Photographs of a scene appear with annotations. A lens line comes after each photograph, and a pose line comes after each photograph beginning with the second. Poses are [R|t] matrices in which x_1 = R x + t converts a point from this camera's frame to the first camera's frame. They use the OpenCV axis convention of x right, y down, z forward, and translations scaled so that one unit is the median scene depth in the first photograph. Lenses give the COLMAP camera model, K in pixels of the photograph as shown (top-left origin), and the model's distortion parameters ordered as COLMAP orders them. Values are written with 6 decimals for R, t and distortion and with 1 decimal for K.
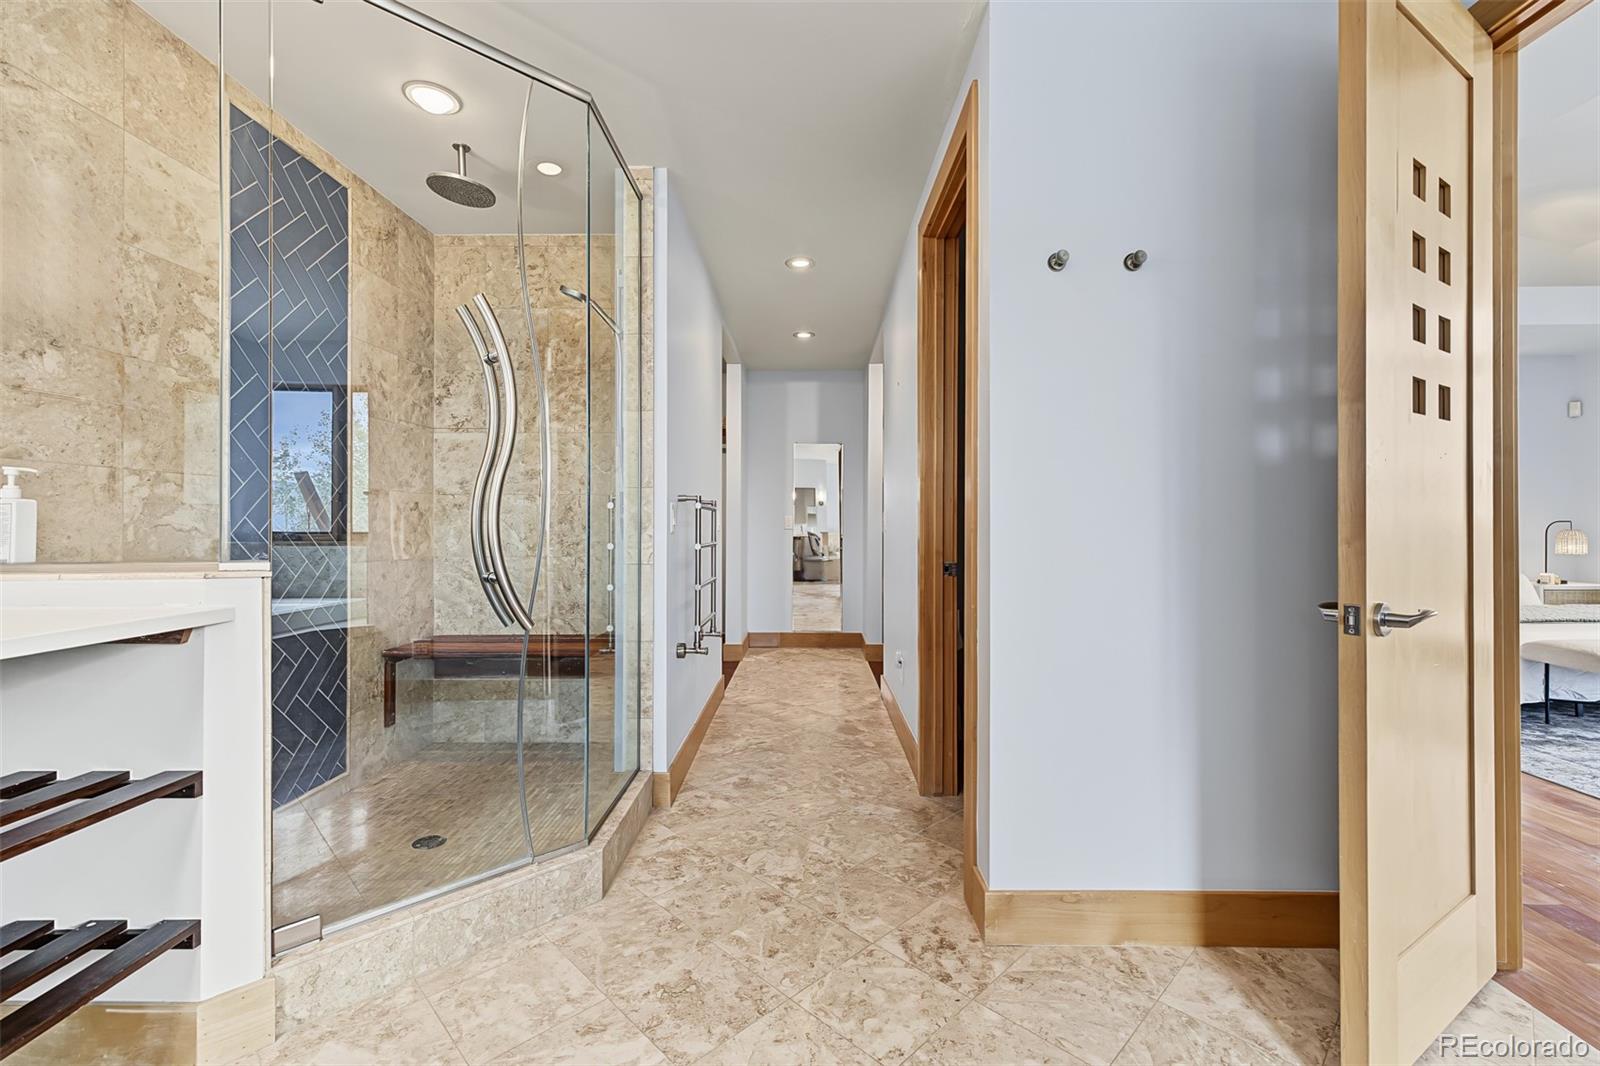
lens RADIAL K [[683.0, 0, 802.5], [0, 683.0, 519.8], [0, 0, 1]] dist [0.002052, -0.000081]
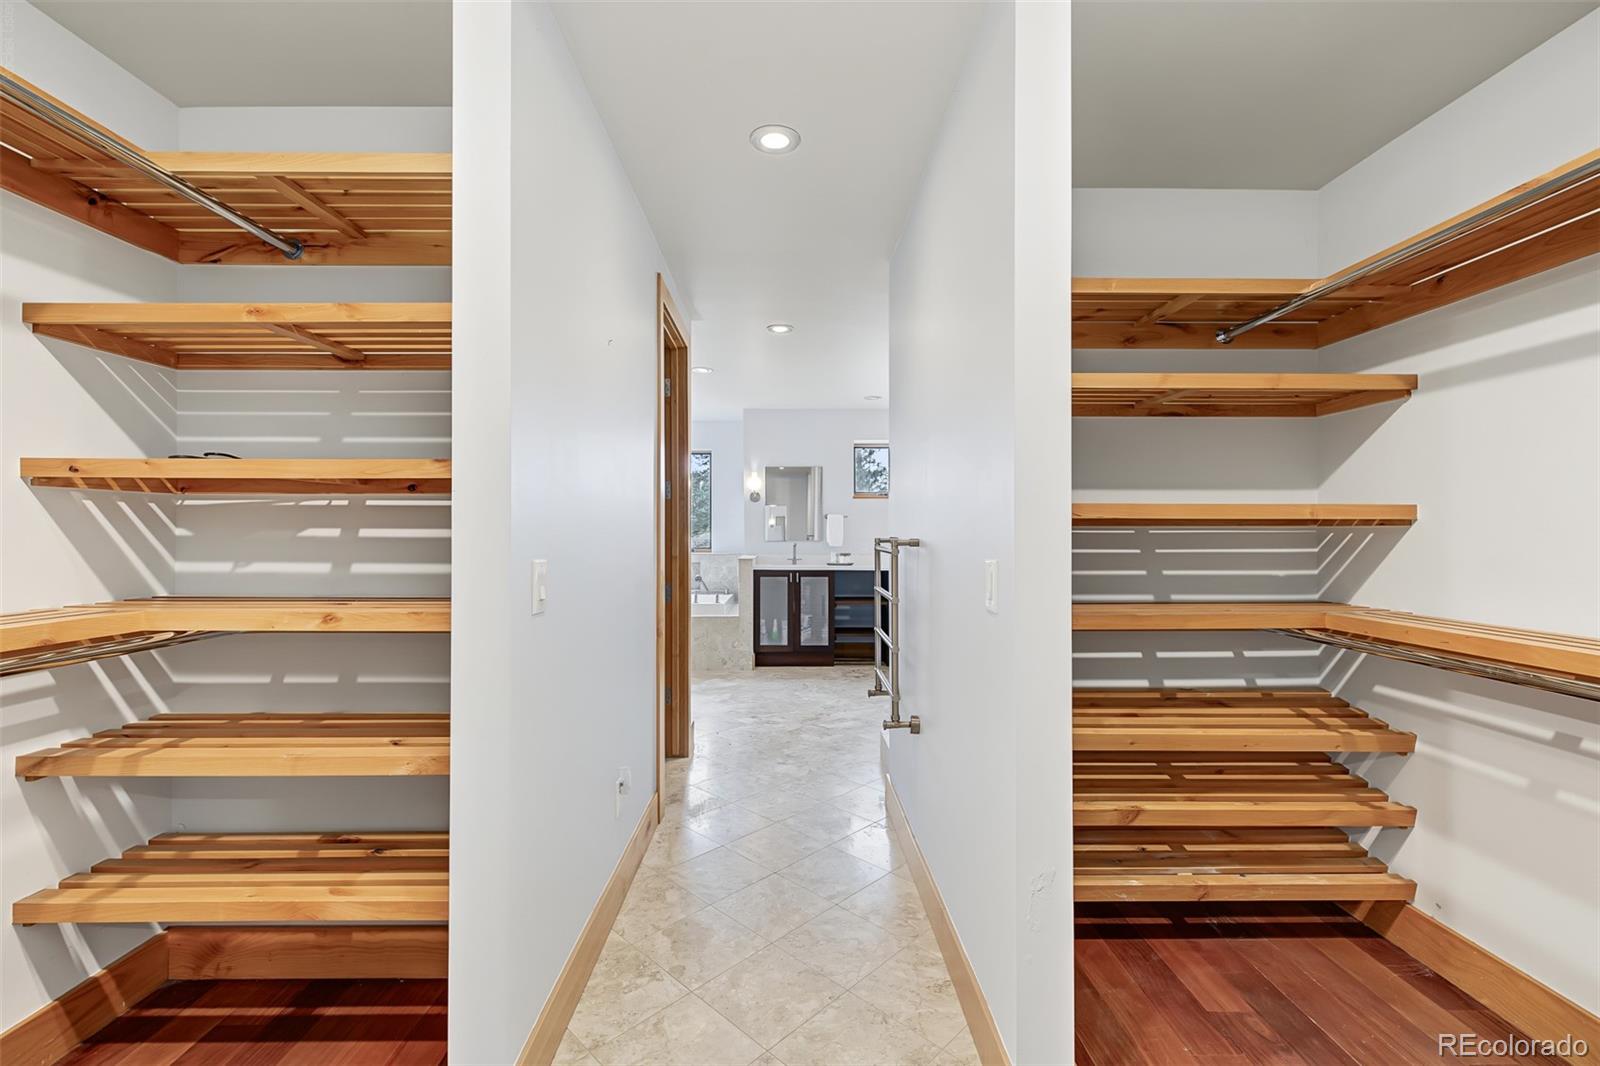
lens RADIAL K [[683.0, 0, 801.4], [0, 683.0, 529.8], [0, 0, 1]] dist [0.002052, -0.000081]
pose [[-0.999594, -0.002193, -0.028424, -0.010313], [-0.001921, 0.999952, -0.009595, -0.030600], [0.028444, -0.009536, -0.999550, 1.610854]]
